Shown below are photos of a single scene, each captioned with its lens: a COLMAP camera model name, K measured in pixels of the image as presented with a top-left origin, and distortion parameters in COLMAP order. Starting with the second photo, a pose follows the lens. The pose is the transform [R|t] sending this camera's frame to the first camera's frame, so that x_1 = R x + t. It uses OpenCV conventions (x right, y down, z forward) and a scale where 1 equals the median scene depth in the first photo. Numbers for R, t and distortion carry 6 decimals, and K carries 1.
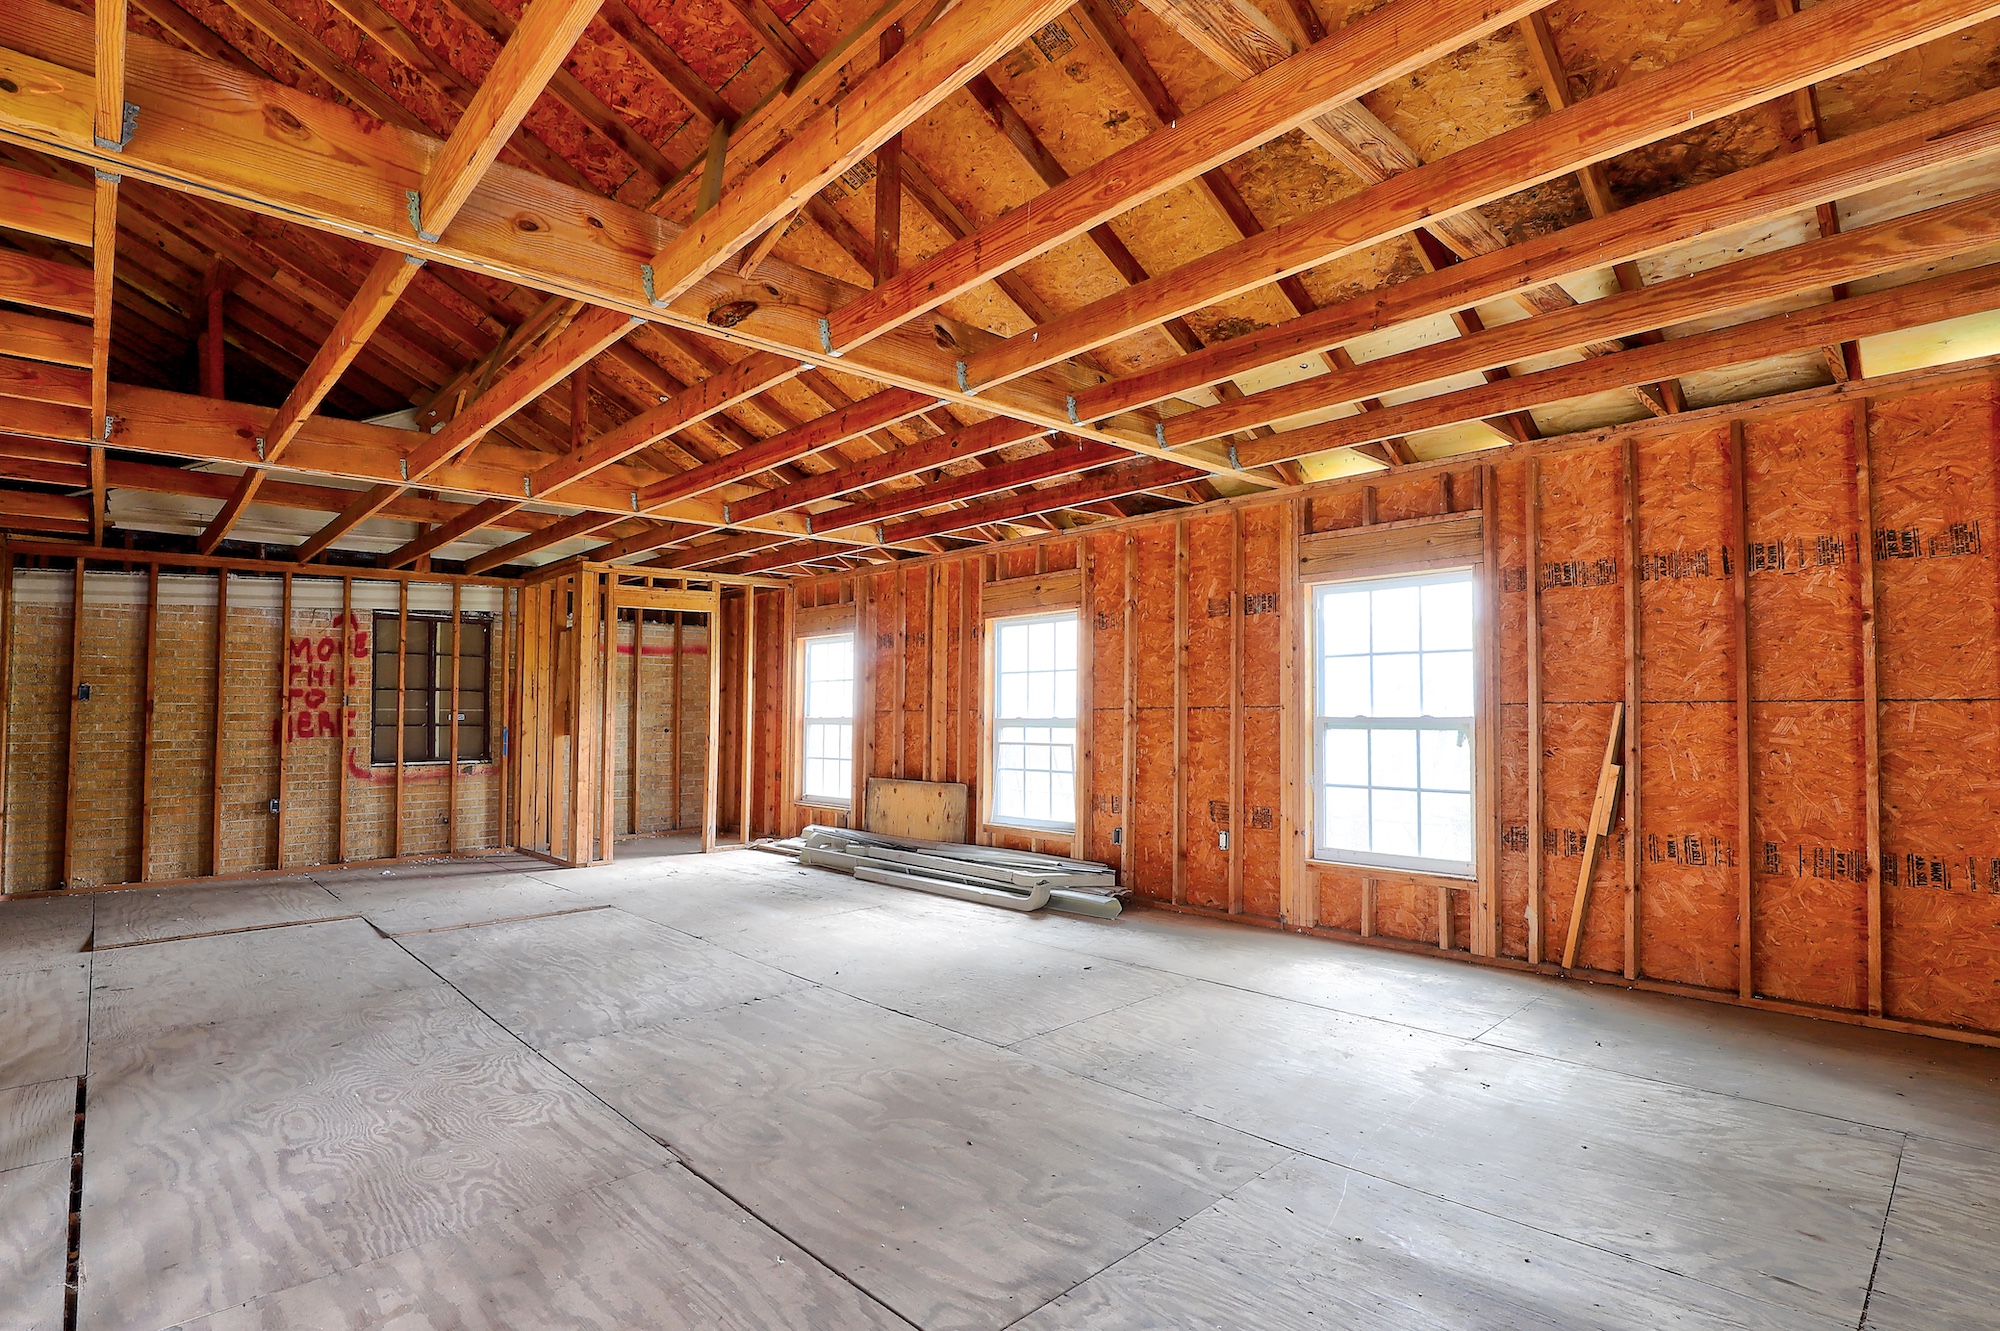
lens RADIAL K [[948.0, 0, 1044.9], [0, 948.0, 682.6], [0, 0, 1]] dist [-0.033239, -0.000576]
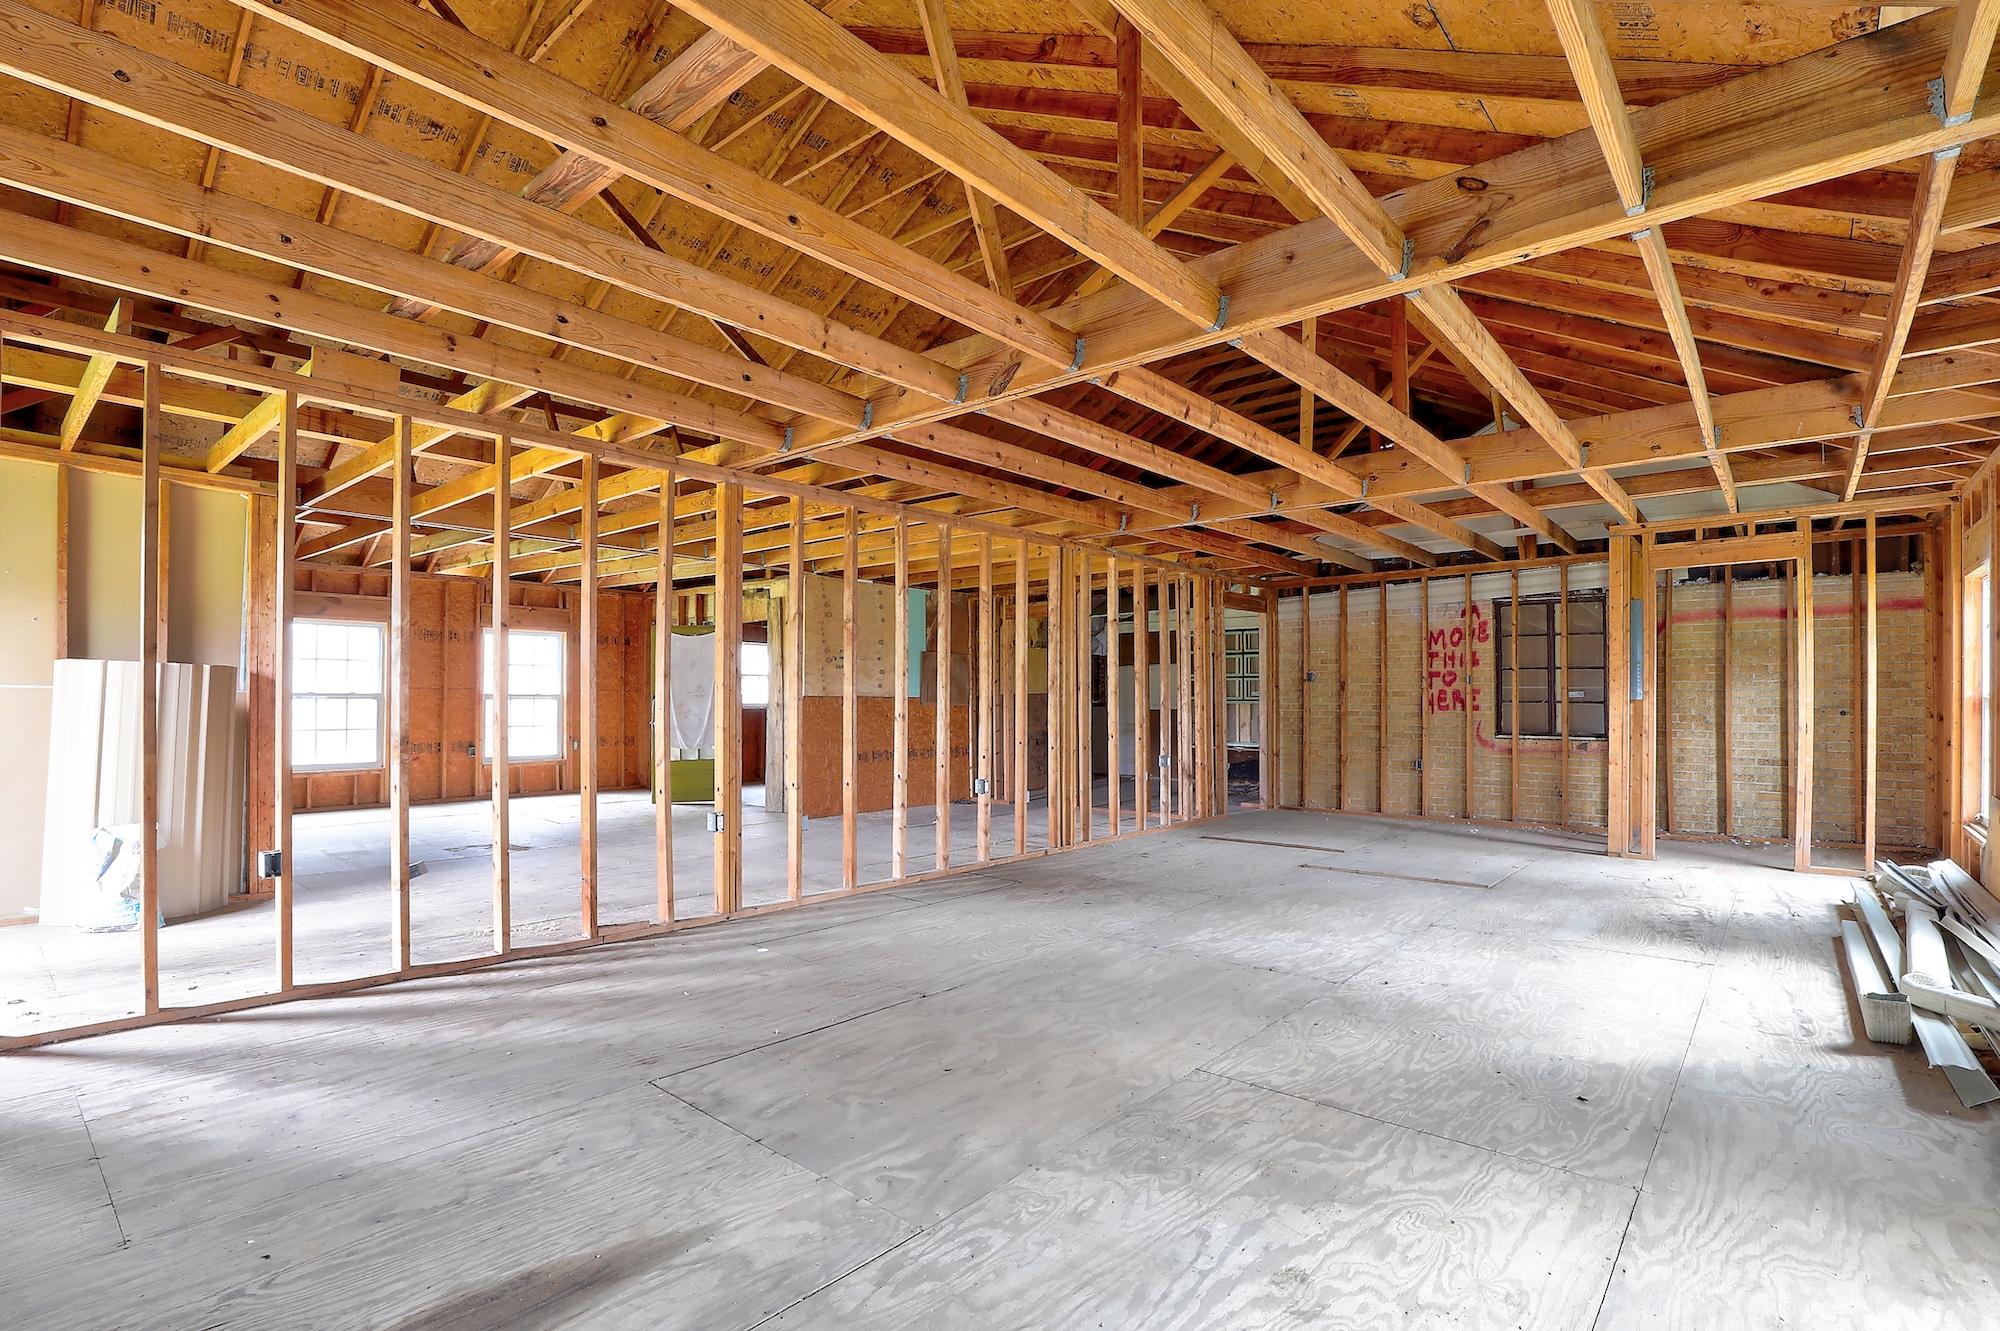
lens RADIAL K [[948.0, 0, 1044.9], [0, 948.0, 682.6], [0, 0, 1]] dist [-0.033239, -0.000576]
pose [[0.104431, -0.007247, -0.994506, 0.392547], [0.032044, 0.999479, -0.003918, 0.010985], [0.994016, -0.031458, 0.104609, 0.371520]]
